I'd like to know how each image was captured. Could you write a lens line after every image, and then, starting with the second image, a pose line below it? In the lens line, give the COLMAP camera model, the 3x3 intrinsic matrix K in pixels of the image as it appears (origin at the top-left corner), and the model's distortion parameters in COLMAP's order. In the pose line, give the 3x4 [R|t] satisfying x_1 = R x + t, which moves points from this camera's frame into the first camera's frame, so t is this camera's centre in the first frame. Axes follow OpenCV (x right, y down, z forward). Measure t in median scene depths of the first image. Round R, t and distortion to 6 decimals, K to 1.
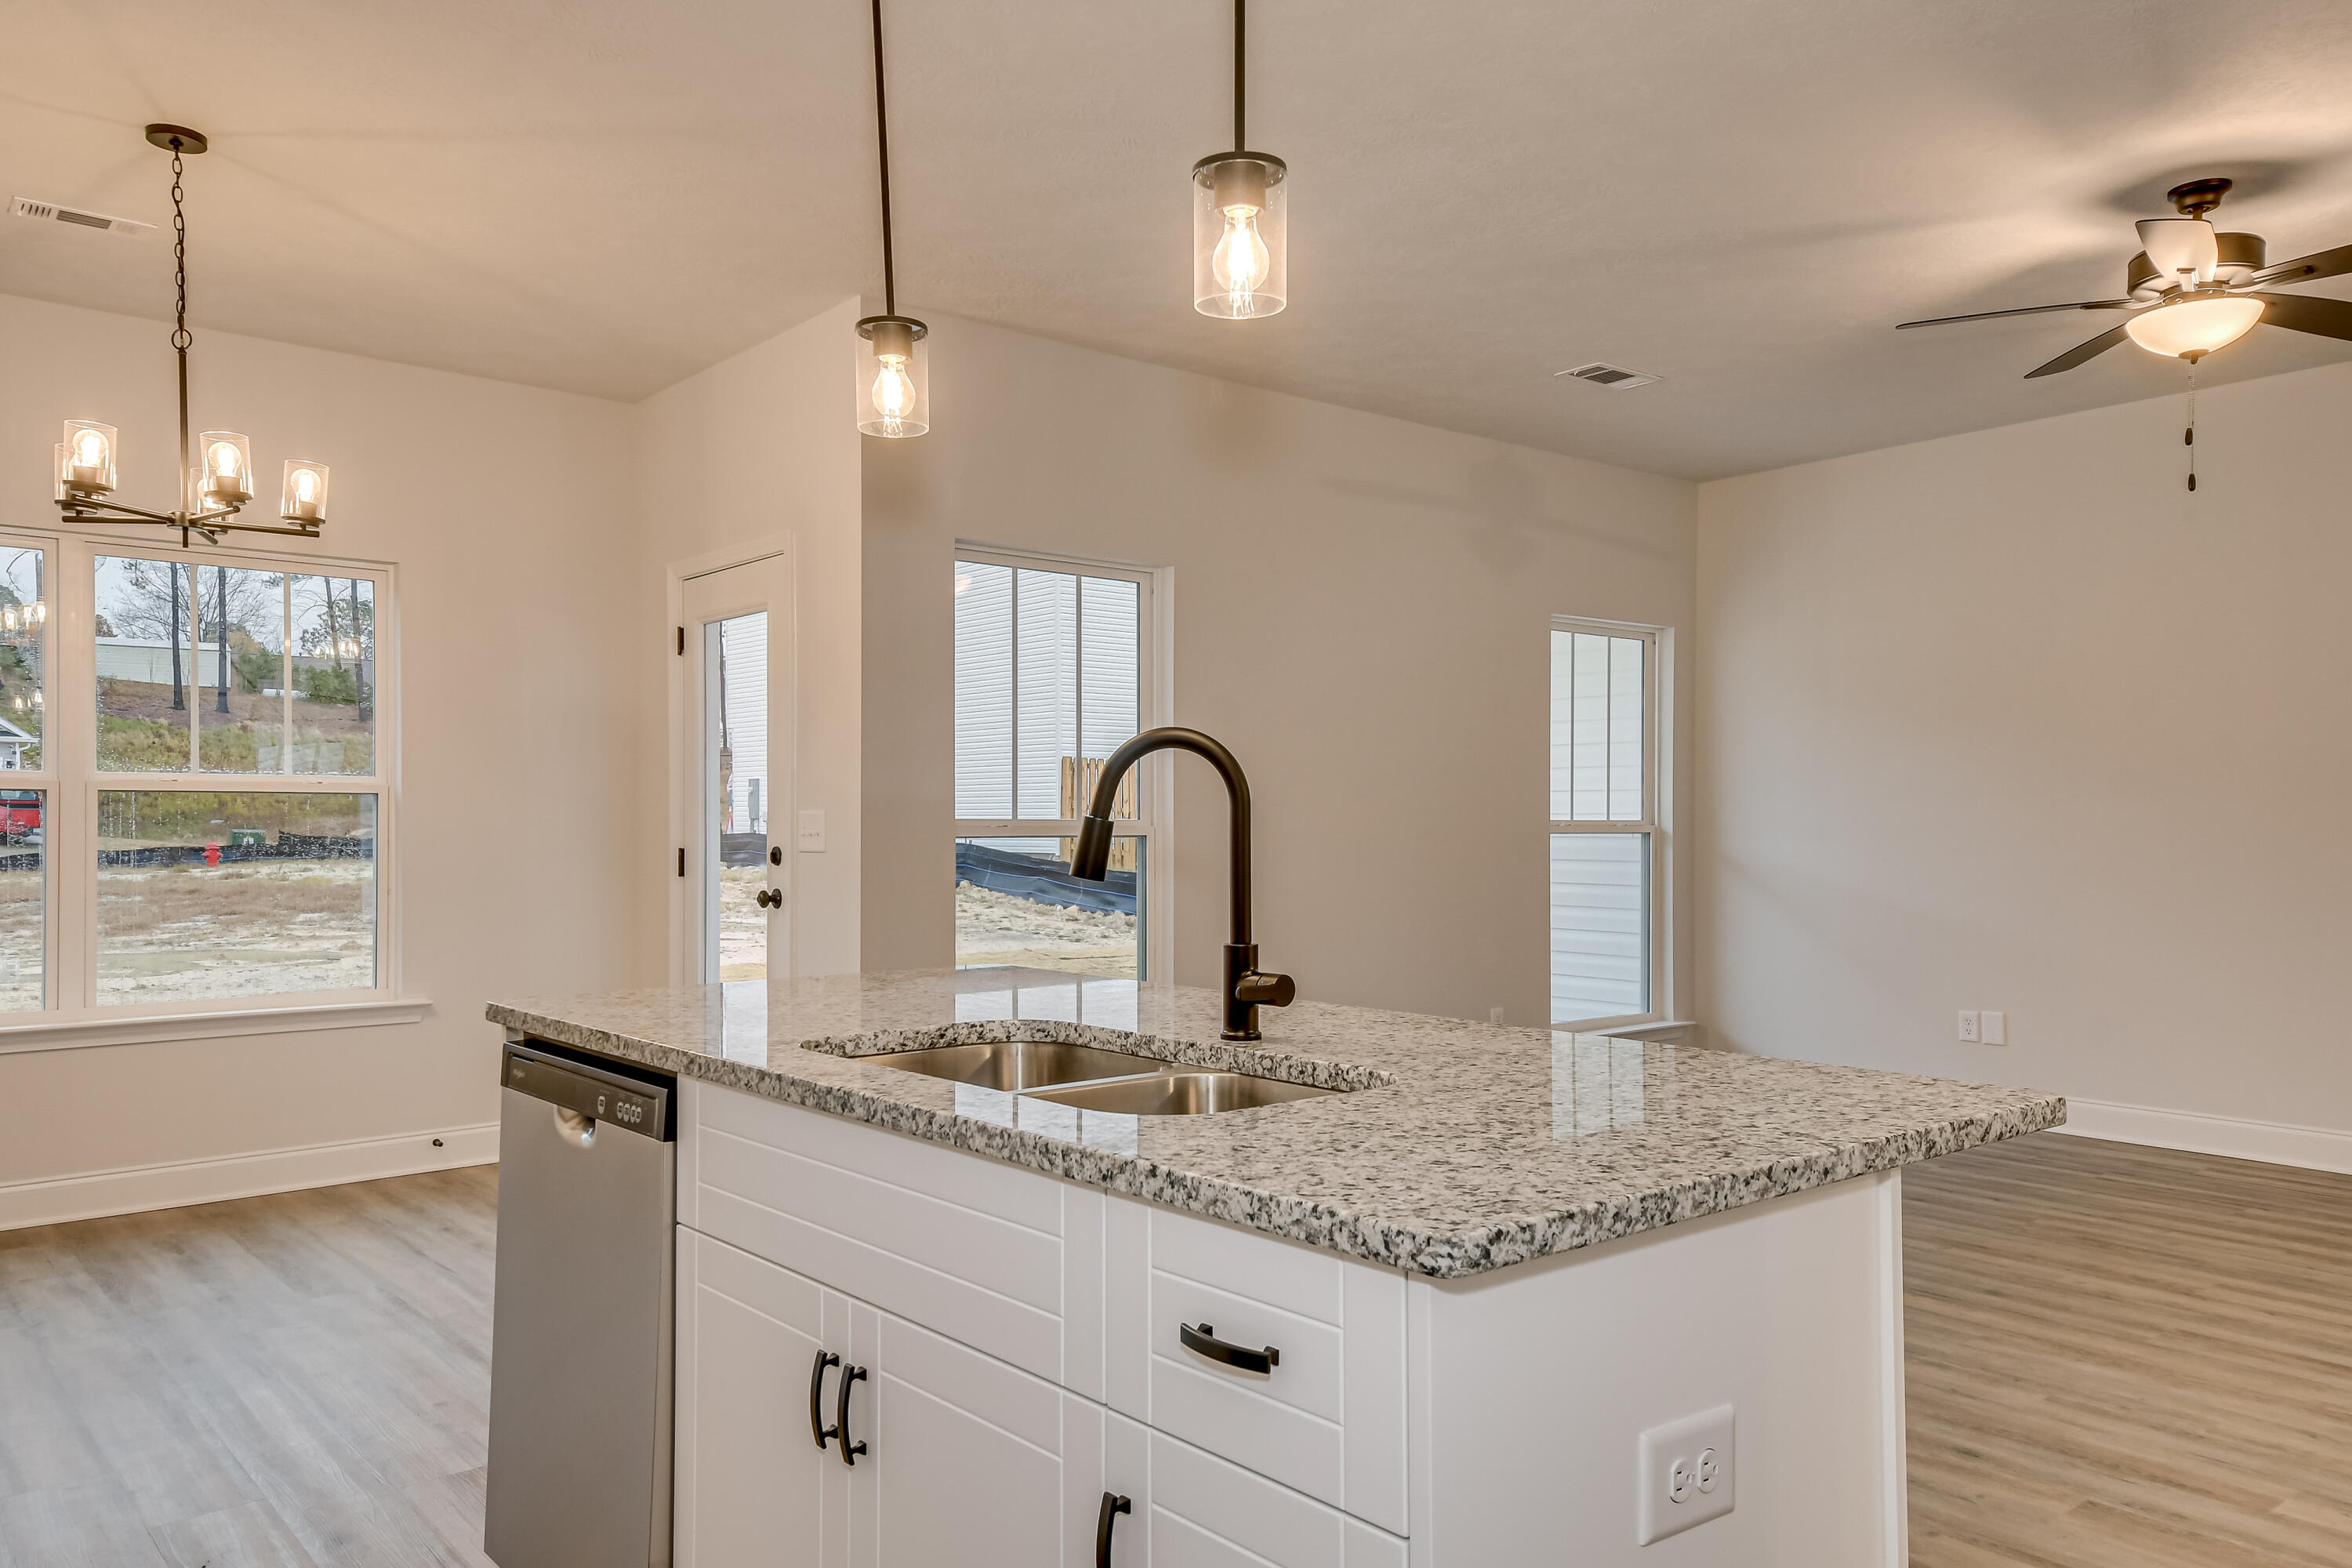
lens RADIAL K [[1692.4, 0, 1158.0], [0, 1692.4, 814.6], [0, 0, 1]] dist [0.006193, 0.062926]
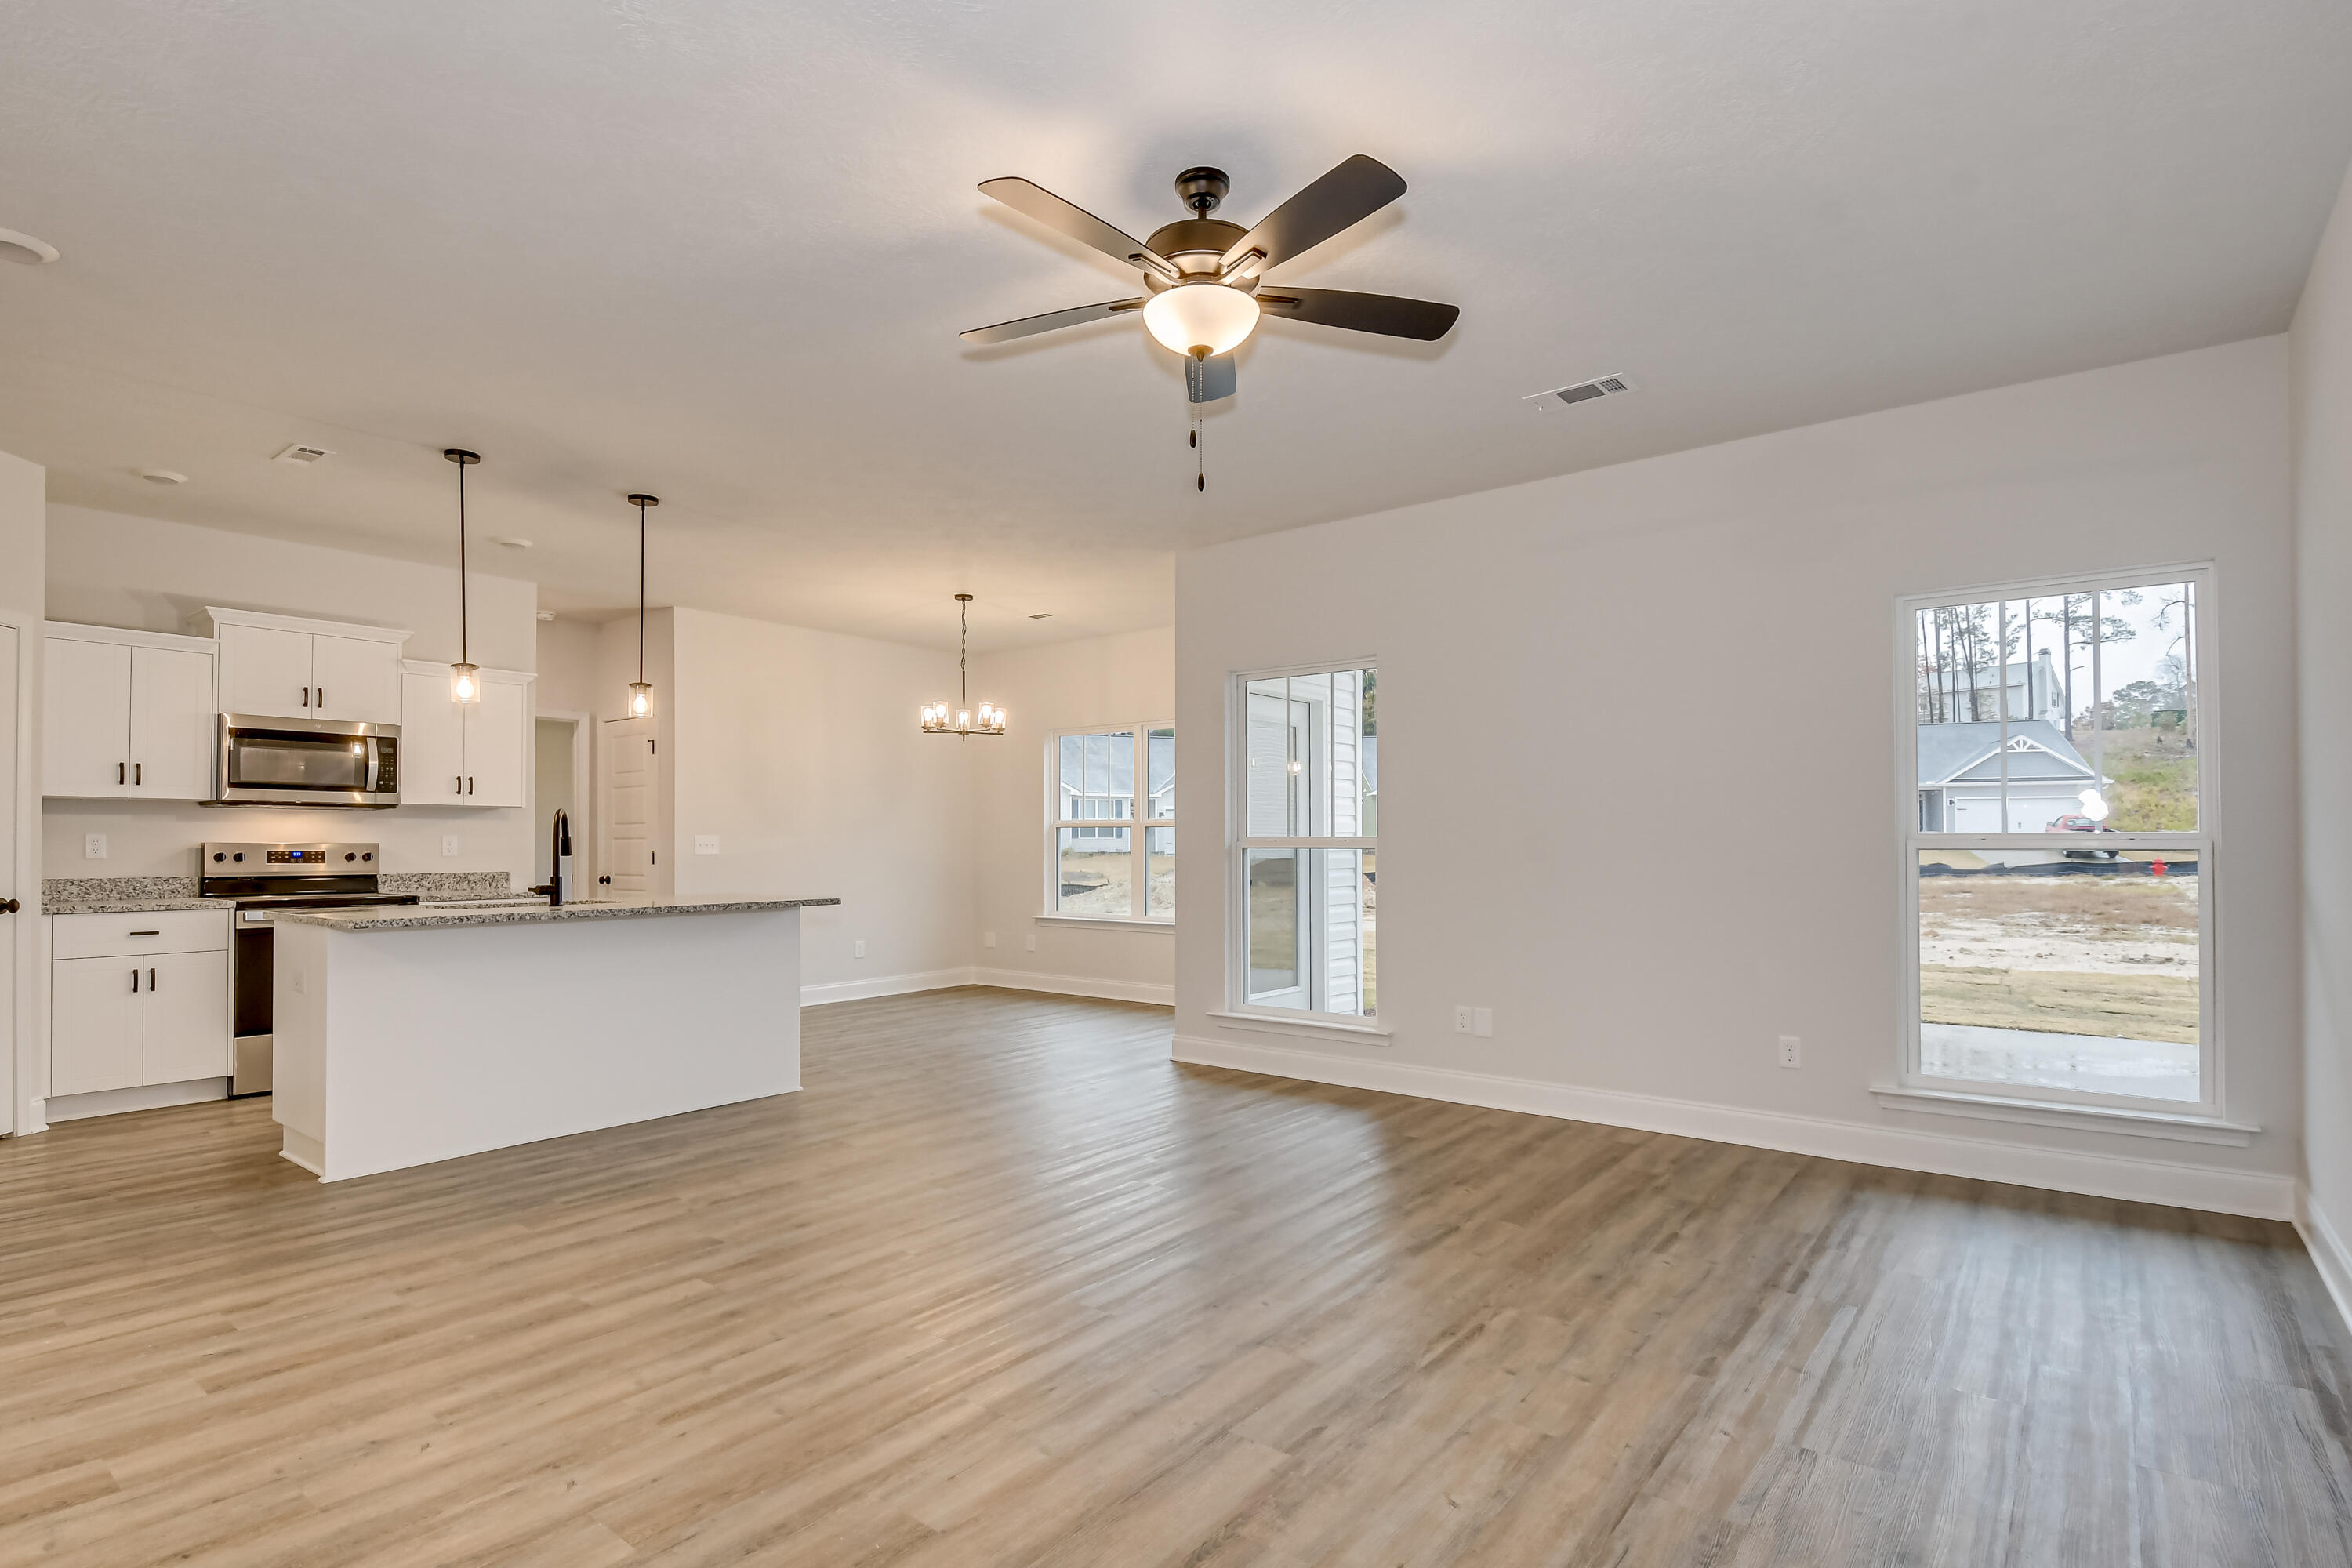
lens RADIAL K [[1162.0, 0, 1147.5], [0, 1162.0, 825.7], [0, 0, 1]] dist [0.004065, -0.000077]
pose [[0.196736, -0.015521, -0.980334, 1.336498], [0.004820, 0.999878, -0.014864, 0.010545], [0.980445, -0.001801, 0.196787, 0.910137]]
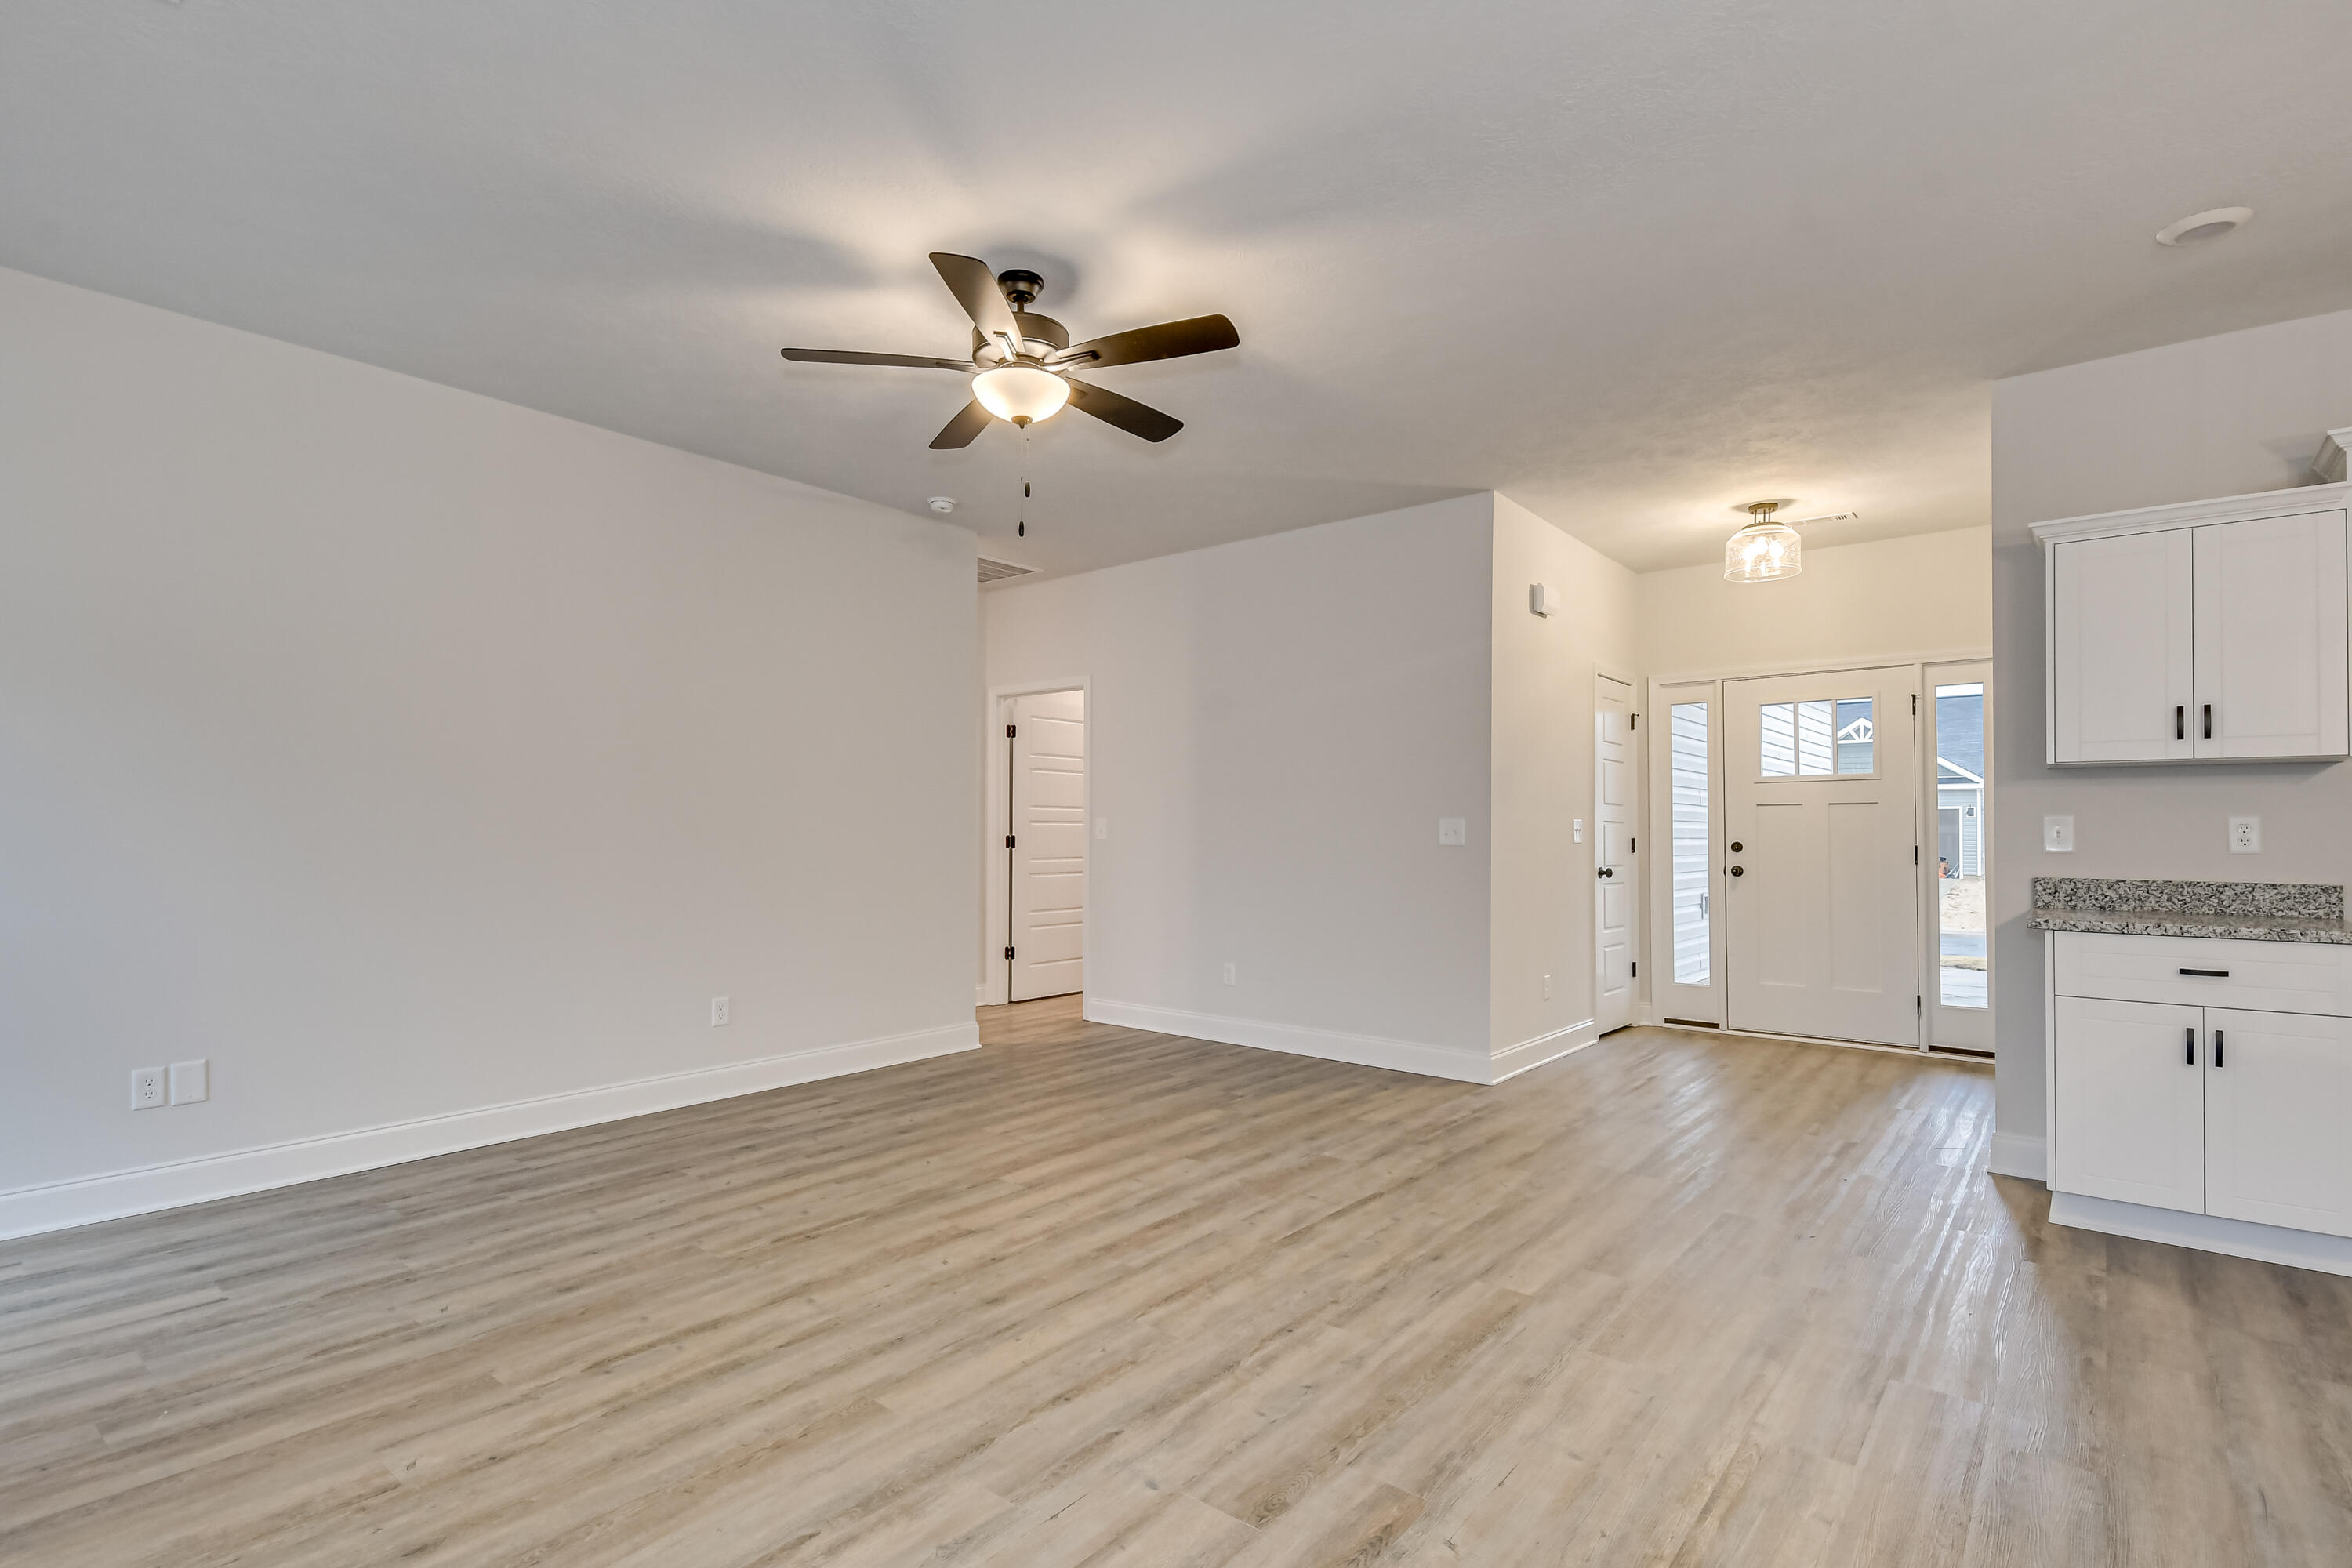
lens RADIAL K [[1116.9, 0, 1146.5], [0, 1116.9, 814.2], [0, 0, 1]] dist [0.044577, -0.025747]
pose [[-0.176398, 0.012356, 0.984241, -0.177359], [-0.007275, 0.999878, -0.013856, 0.012286], [-0.984292, -0.009604, -0.176287, 1.135323]]
